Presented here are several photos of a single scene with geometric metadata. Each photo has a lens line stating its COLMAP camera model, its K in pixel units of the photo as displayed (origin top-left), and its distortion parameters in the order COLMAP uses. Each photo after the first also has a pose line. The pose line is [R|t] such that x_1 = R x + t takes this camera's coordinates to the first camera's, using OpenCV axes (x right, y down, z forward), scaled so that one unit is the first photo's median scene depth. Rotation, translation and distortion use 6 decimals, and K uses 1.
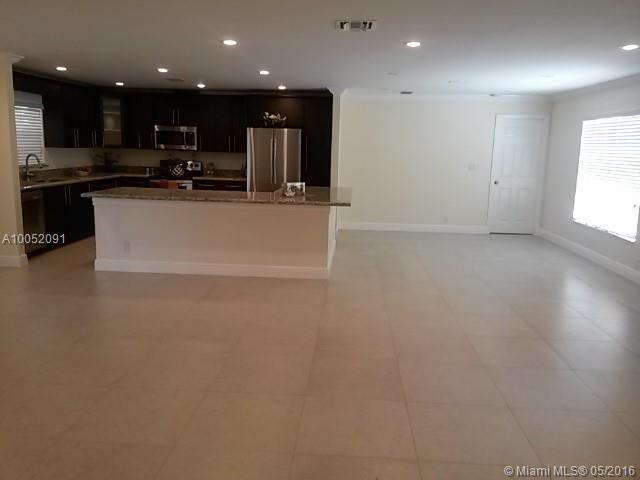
lens RADIAL K [[522.5, 0, 317.9], [0, 522.5, 236.6], [0, 0, 1]] dist [0.131270, -0.229228]
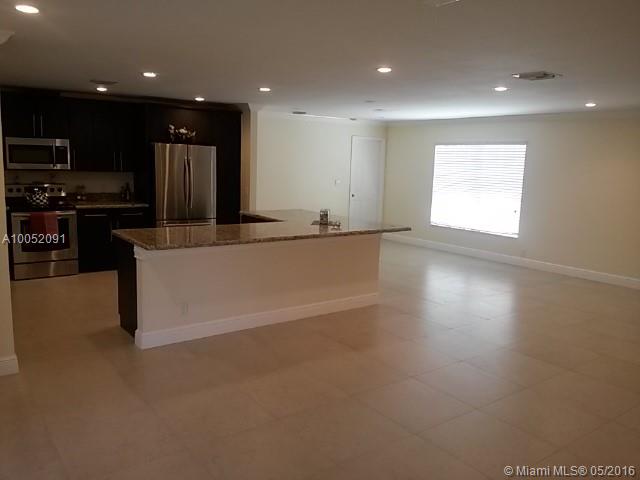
lens RADIAL K [[522.5, 0, 317.9], [0, 522.5, 236.6], [0, 0, 1]] dist [0.131270, -0.229228]
pose [[0.760357, -0.095749, 0.642409, -0.486447], [0.096868, 0.994730, 0.033608, -0.063346], [-0.642241, 0.036675, 0.765625, 0.201605]]
